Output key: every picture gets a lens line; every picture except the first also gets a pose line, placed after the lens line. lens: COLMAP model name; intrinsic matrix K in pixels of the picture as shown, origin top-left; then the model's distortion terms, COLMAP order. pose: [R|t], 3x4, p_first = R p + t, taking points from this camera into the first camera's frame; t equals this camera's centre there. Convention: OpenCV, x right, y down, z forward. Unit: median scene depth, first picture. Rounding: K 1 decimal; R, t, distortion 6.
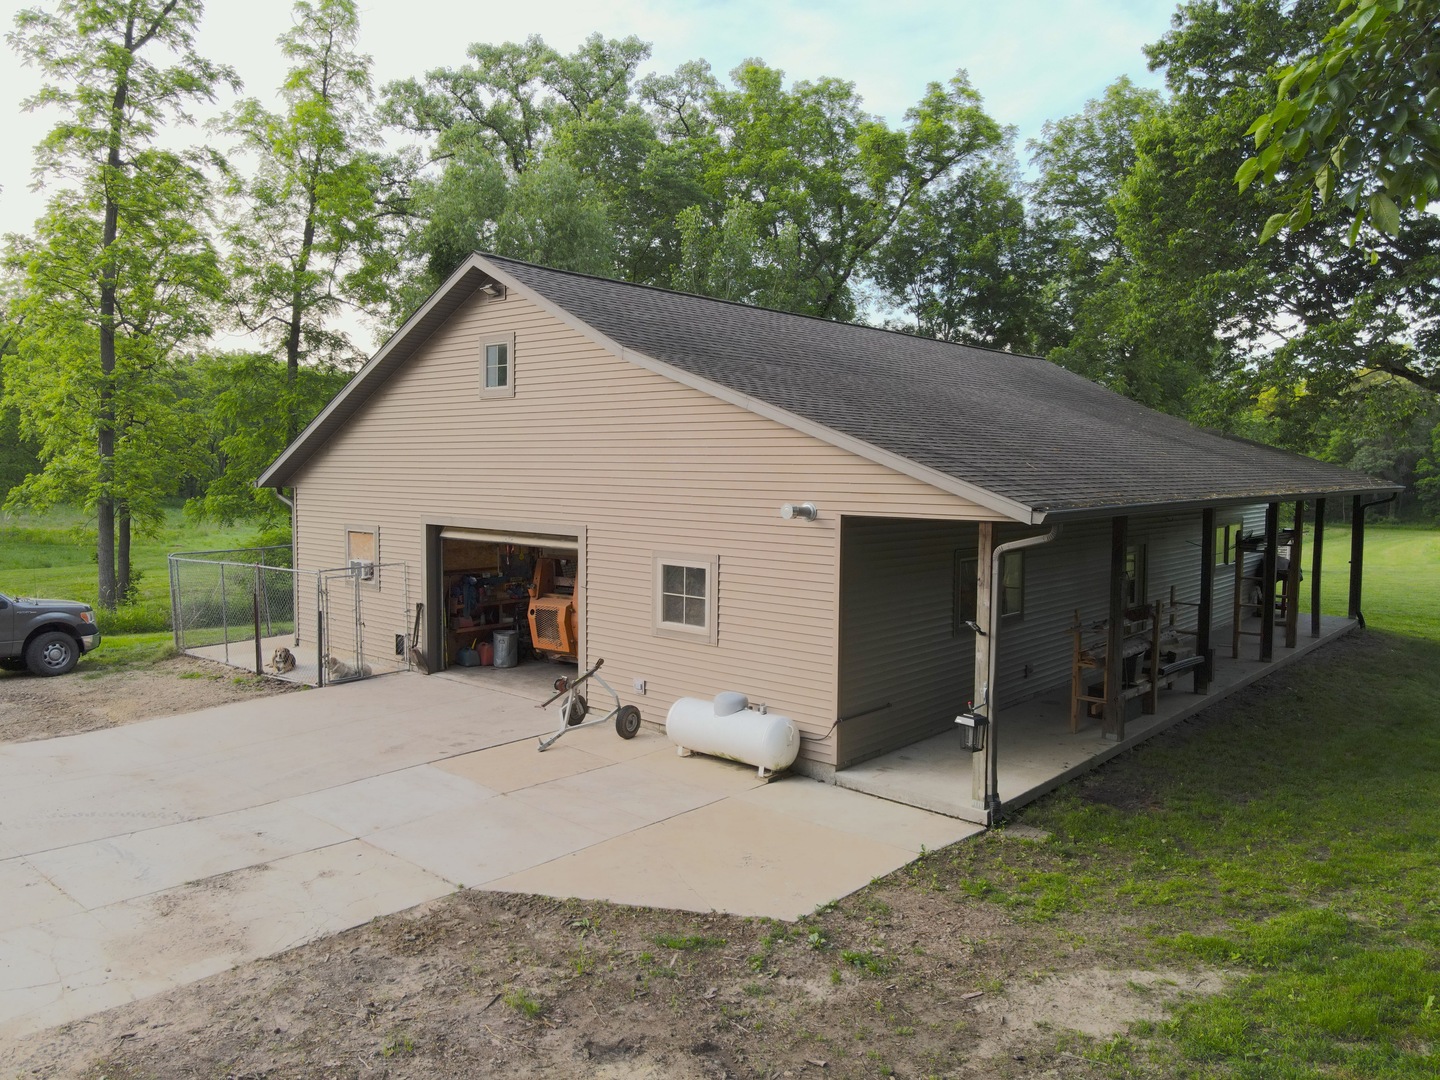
lens RADIAL K [[1057.4, 0, 720.0], [0, 1057.4, 540.0], [0, 0, 1]] dist [-0.008931, 0.027832]
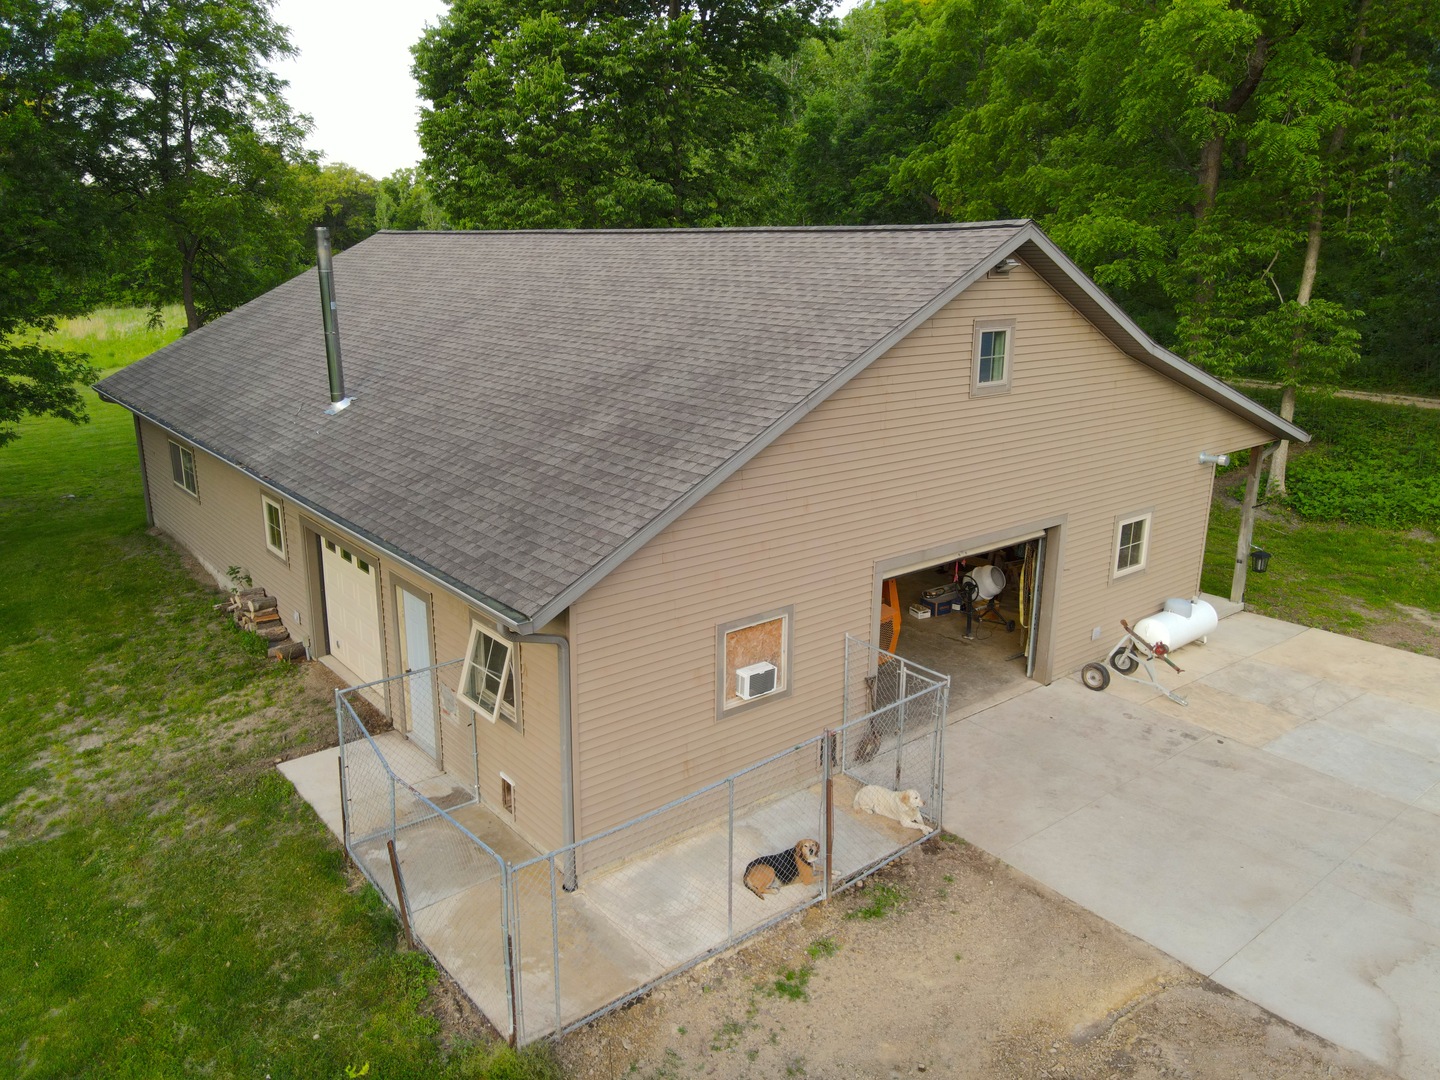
lens RADIAL K [[1057.4, 0, 720.0], [0, 1057.4, 540.0], [0, 0, 1]] dist [-0.008931, 0.027832]
pose [[0.169765, -0.269553, 0.947903, -1.911620], [0.065990, 0.962816, 0.261975, -0.457158], [-0.983273, 0.018078, 0.181240, 1.878647]]
